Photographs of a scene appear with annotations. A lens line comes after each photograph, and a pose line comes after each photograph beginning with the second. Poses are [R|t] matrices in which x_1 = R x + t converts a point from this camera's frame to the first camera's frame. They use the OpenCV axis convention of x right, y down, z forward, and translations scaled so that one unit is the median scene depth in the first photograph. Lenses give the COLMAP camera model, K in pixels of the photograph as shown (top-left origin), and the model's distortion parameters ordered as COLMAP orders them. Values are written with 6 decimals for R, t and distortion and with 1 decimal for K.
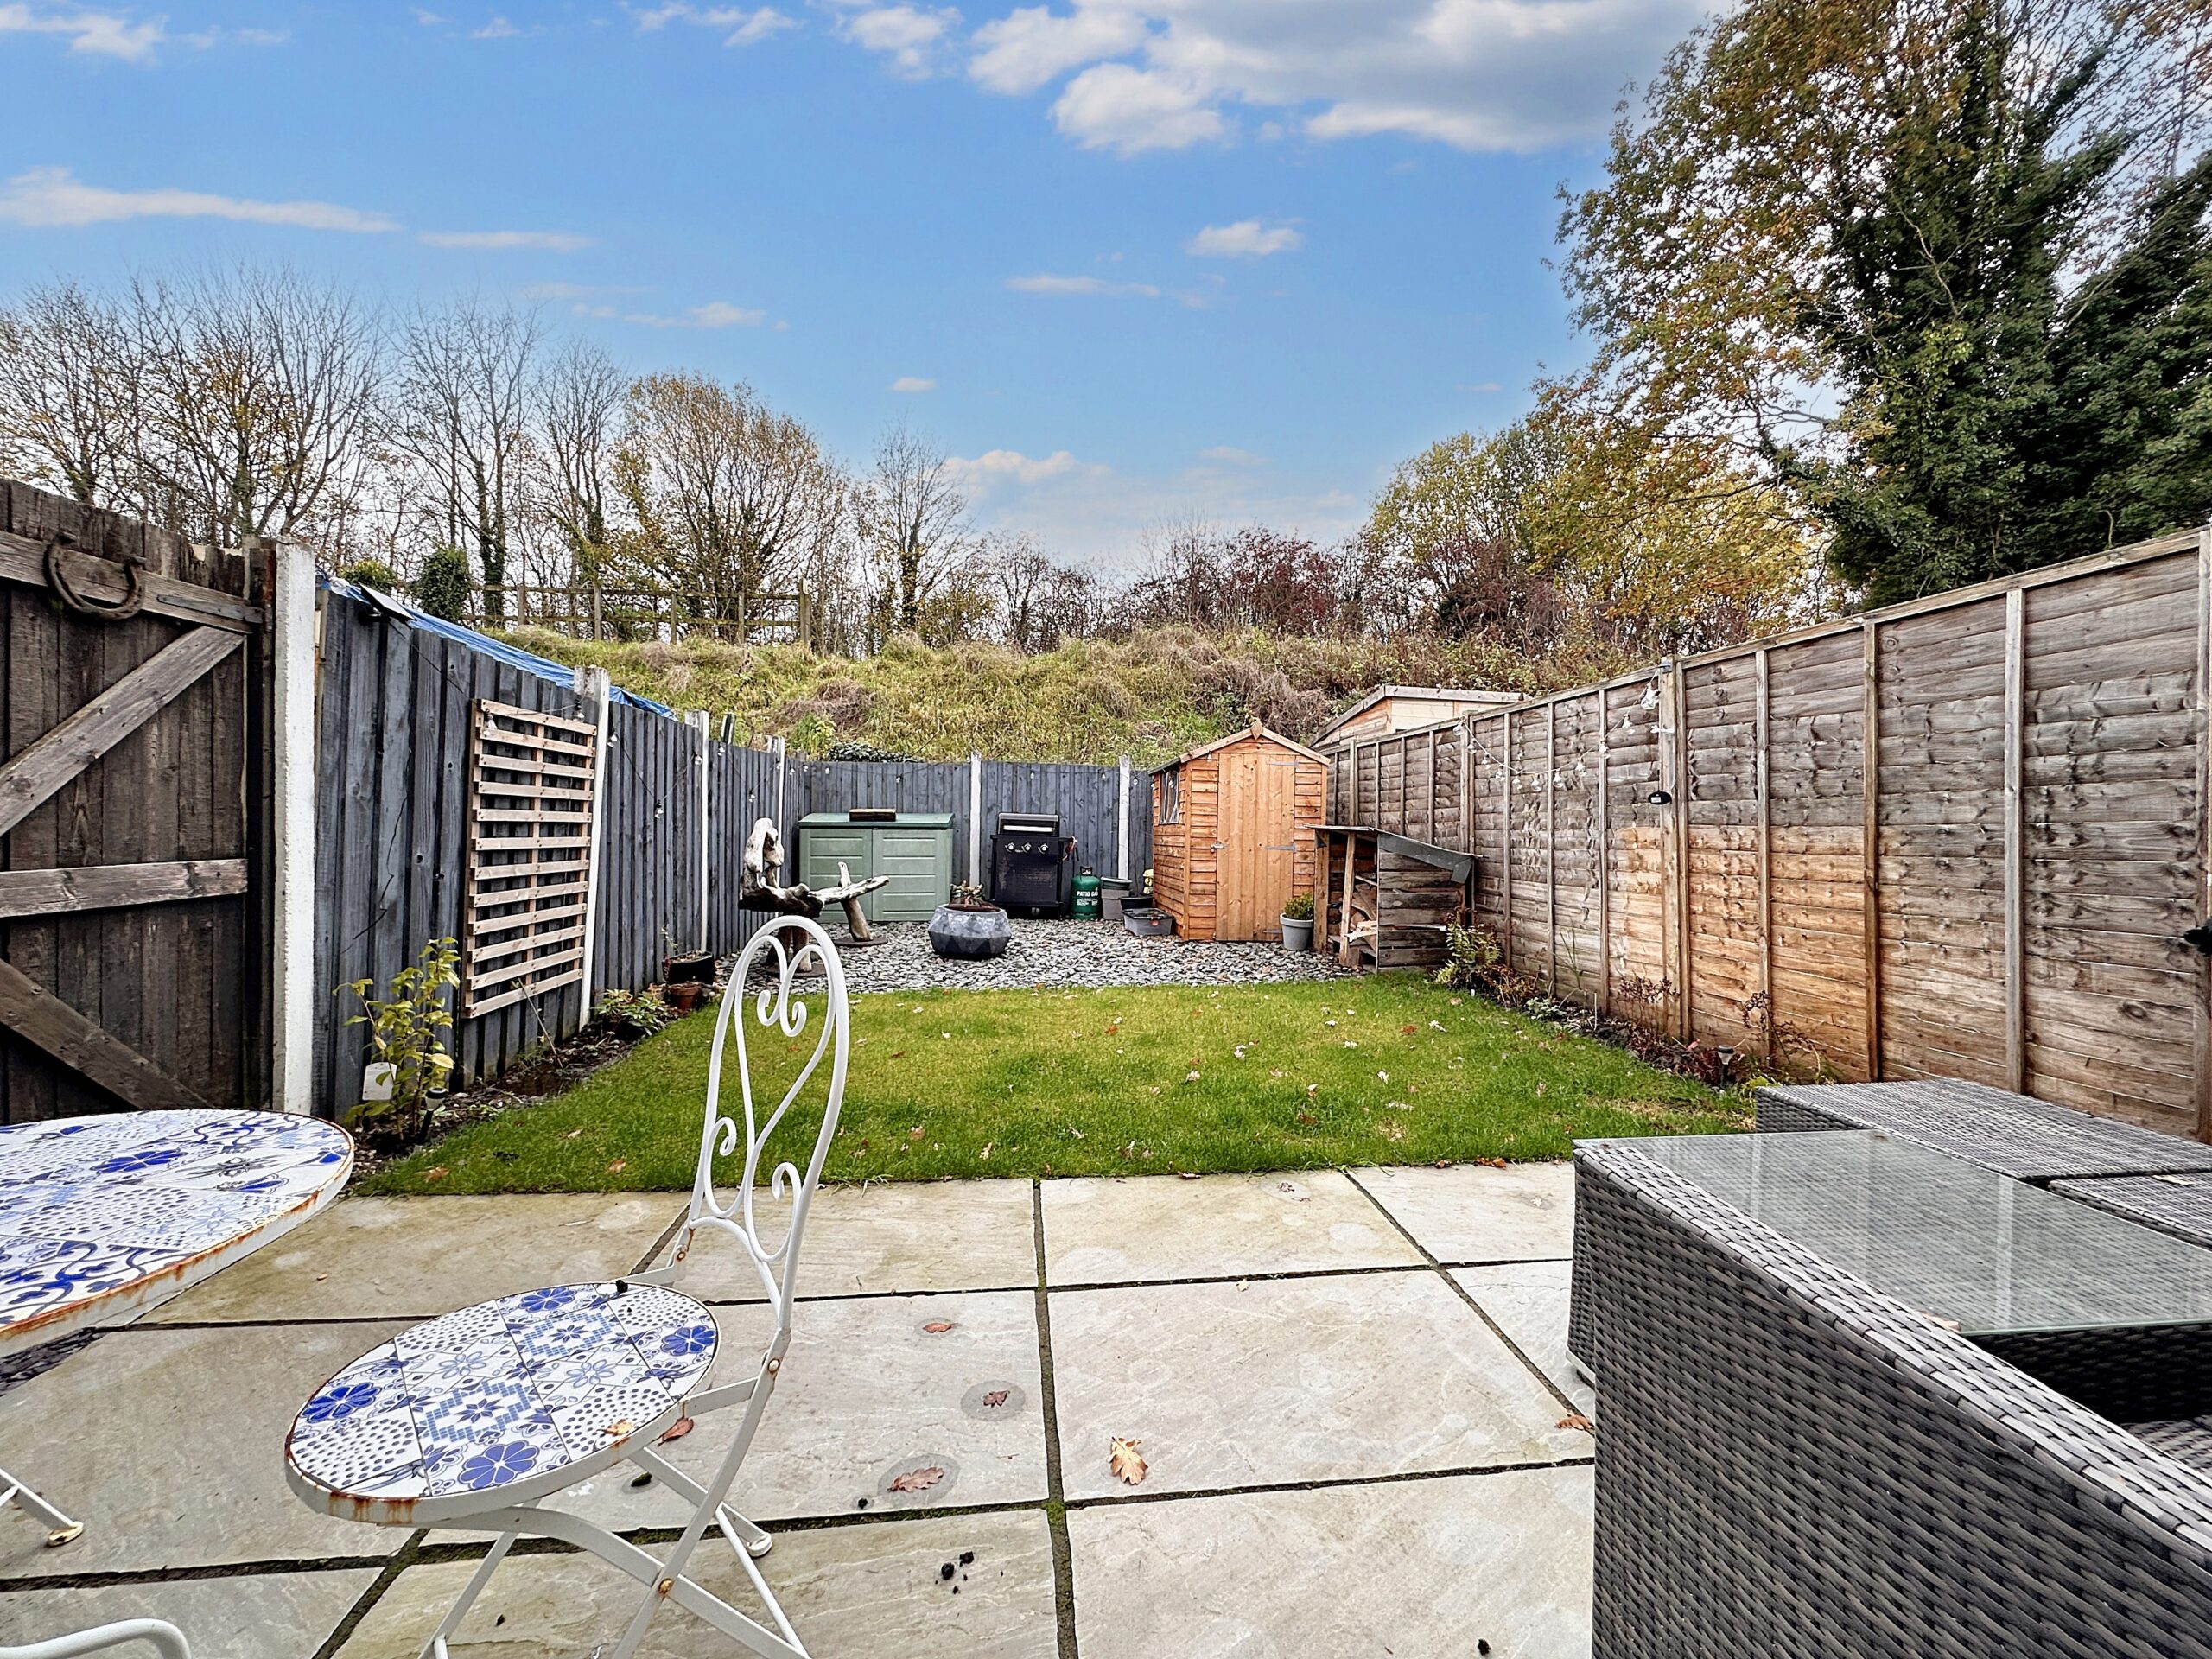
lens RADIAL K [[883.0, 0, 1111.8], [0, 883.0, 828.3], [0, 0, 1]] dist [-0.002894, 0.000758]
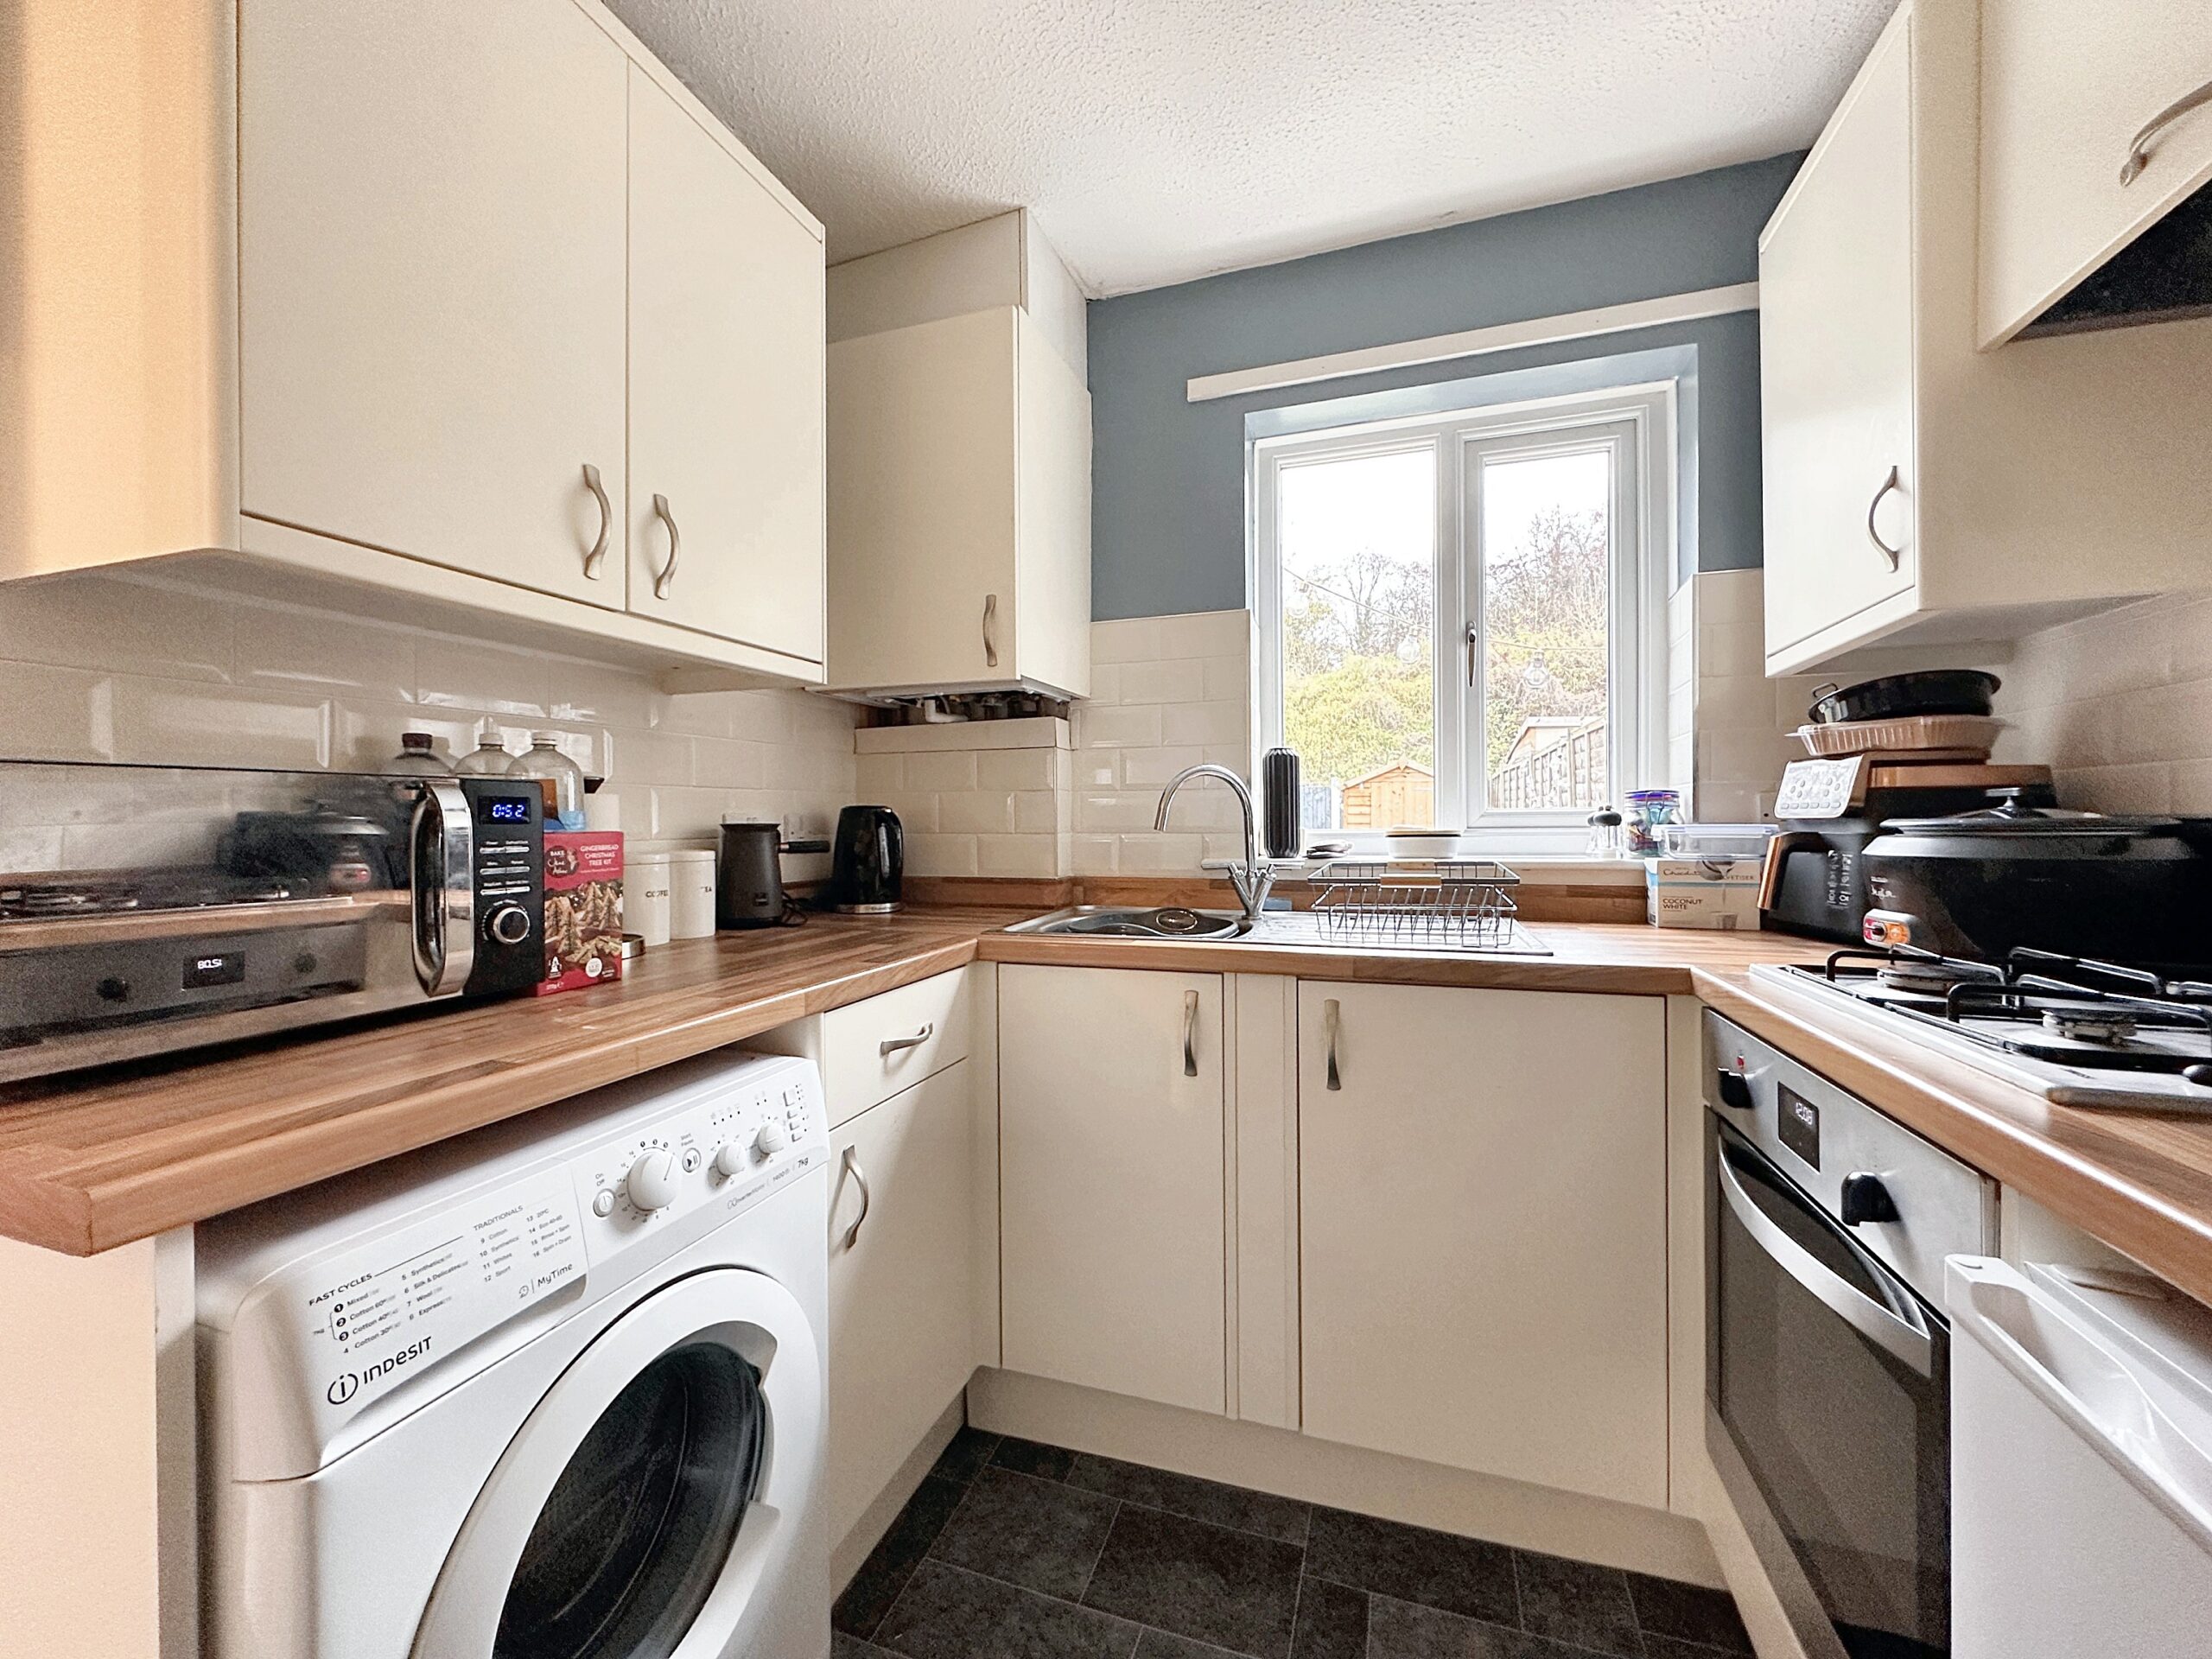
lens RADIAL K [[883.0, 0, 1096.8], [0, 883.0, 826.5], [0, 0, 1]] dist [-0.002894, 0.000758]
pose [[0.902200, -0.009705, -0.431209, 0.305673], [0.013237, 0.999899, 0.005192, -0.034535], [0.431115, -0.010392, 0.902237, -0.275233]]
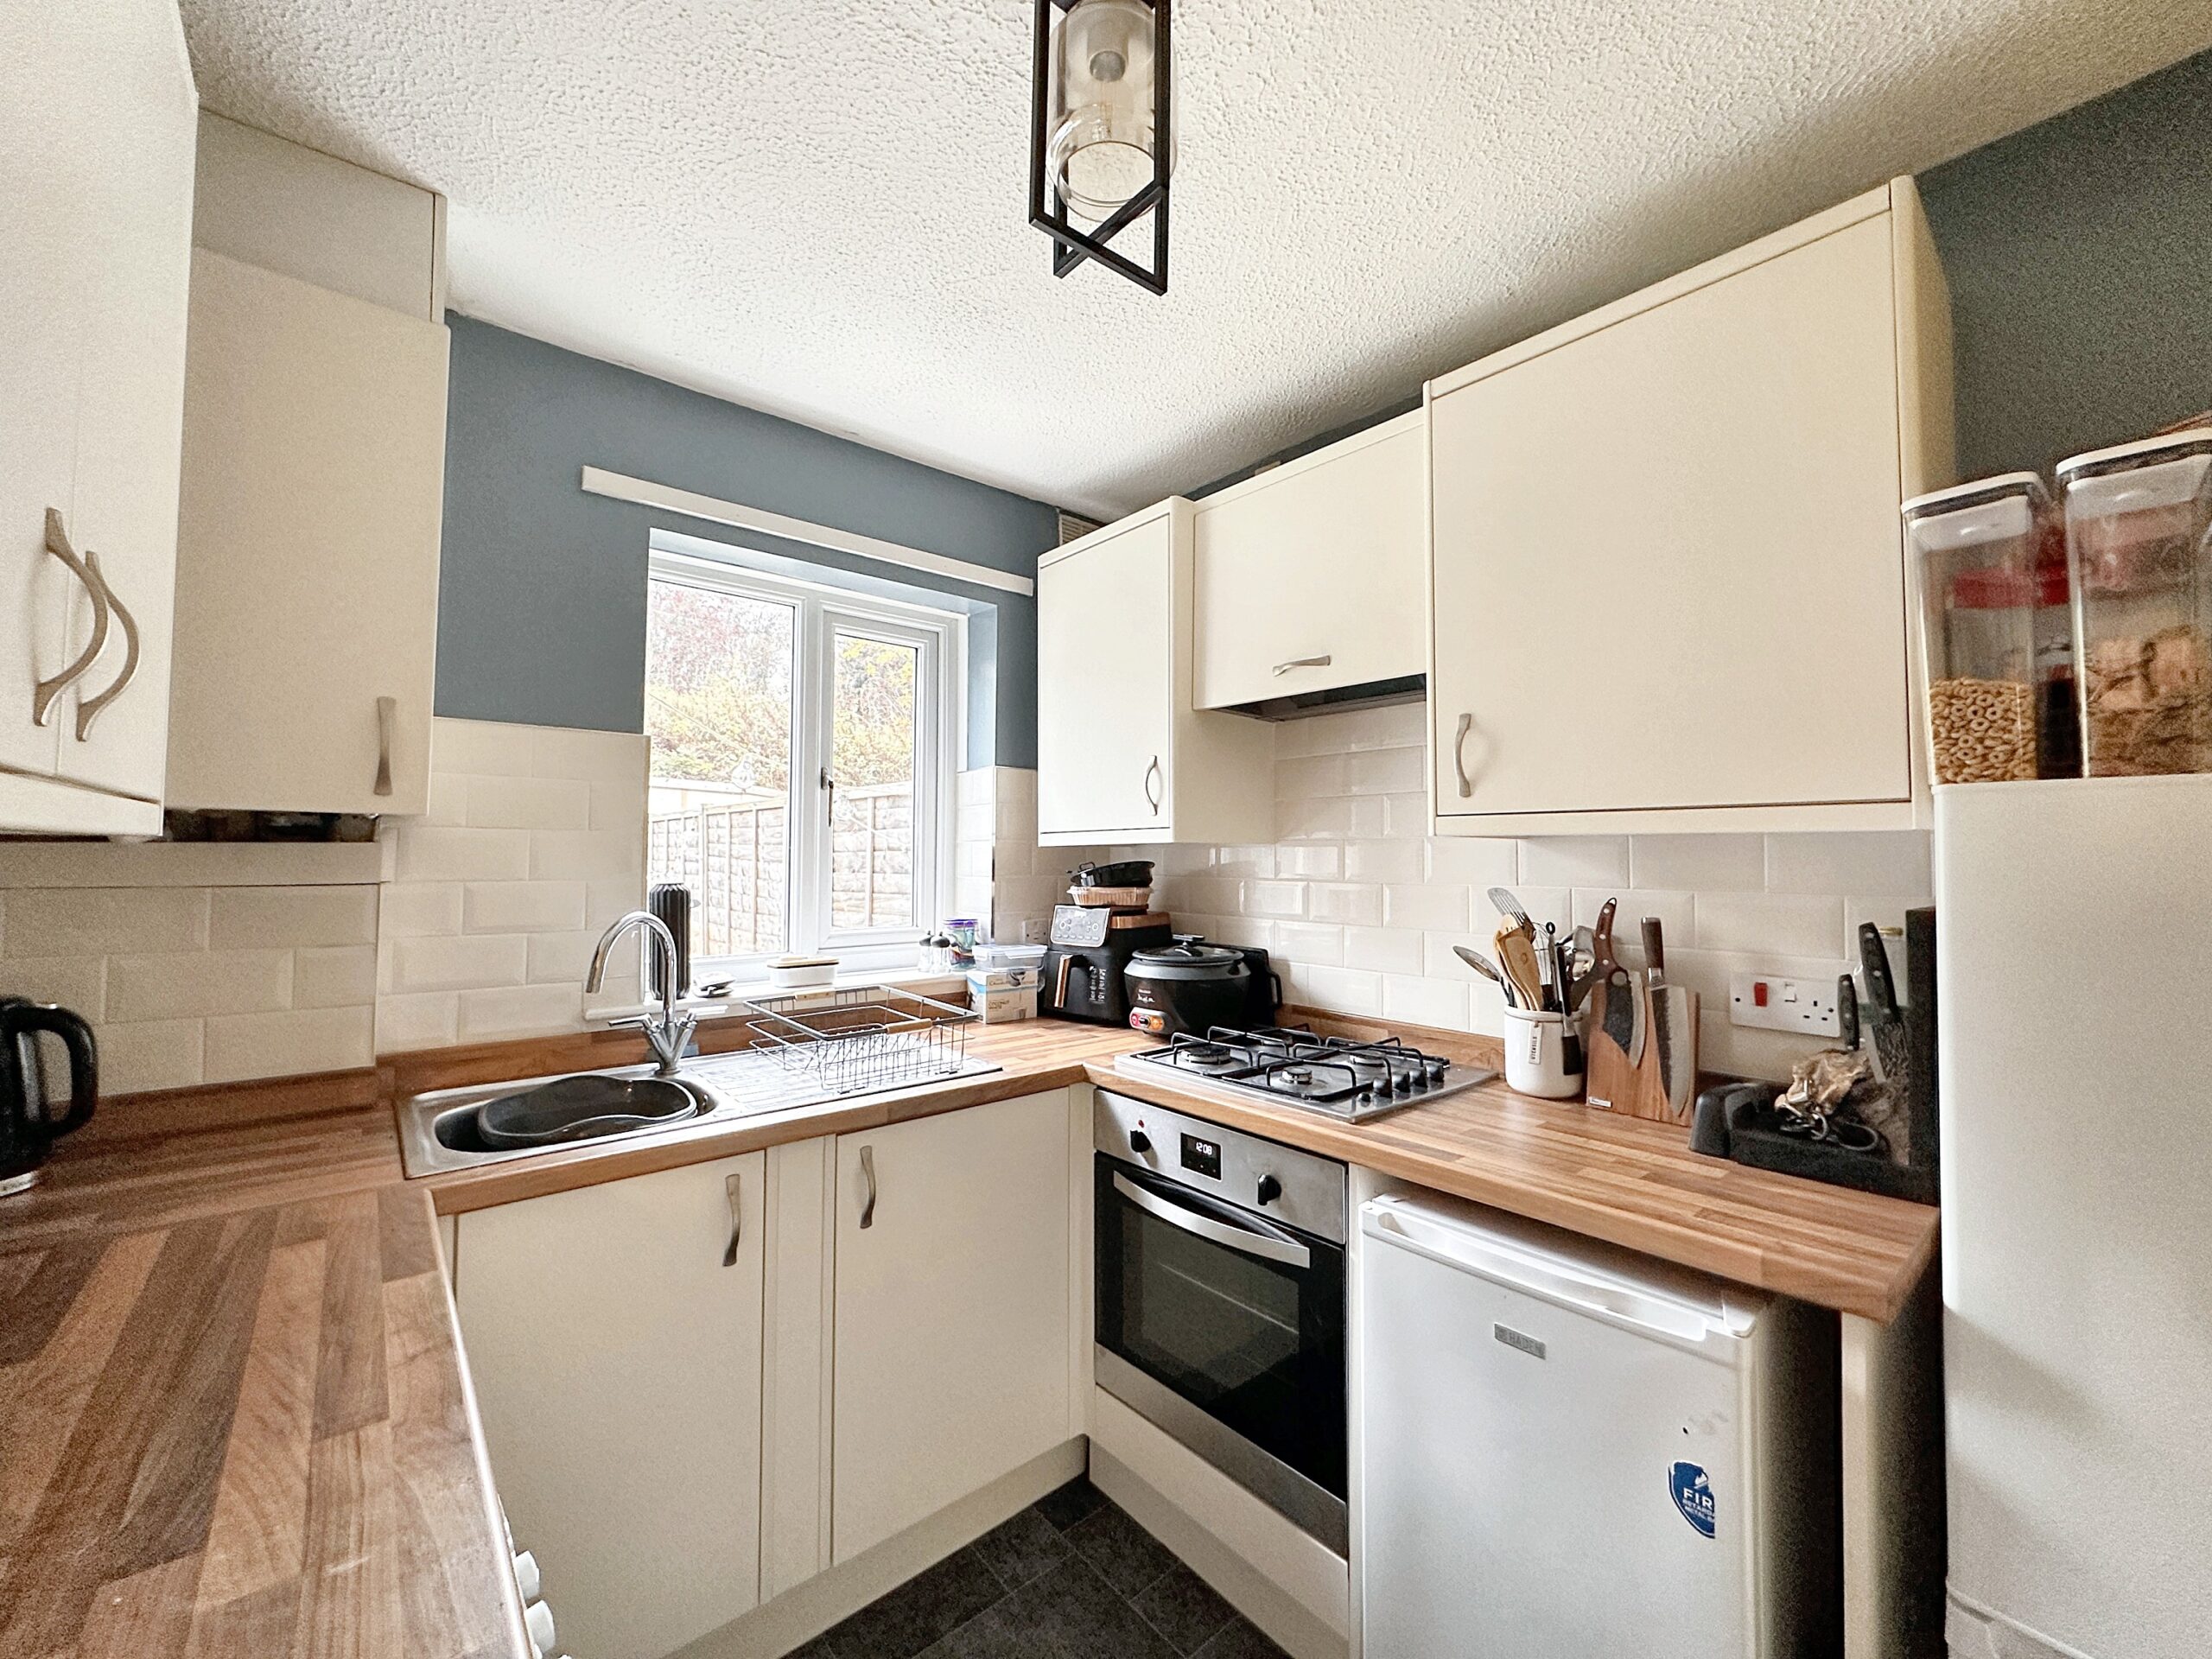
lens RADIAL K [[883.0, 0, 1100.4], [0, 883.0, 827.6], [0, 0, 1]] dist [-0.002894, 0.000758]
pose [[0.829697, 0.015895, 0.557988, 0.203170], [-0.001090, 0.999639, -0.026855, -0.064536], [-0.558213, 0.021673, 0.829415, -0.290732]]
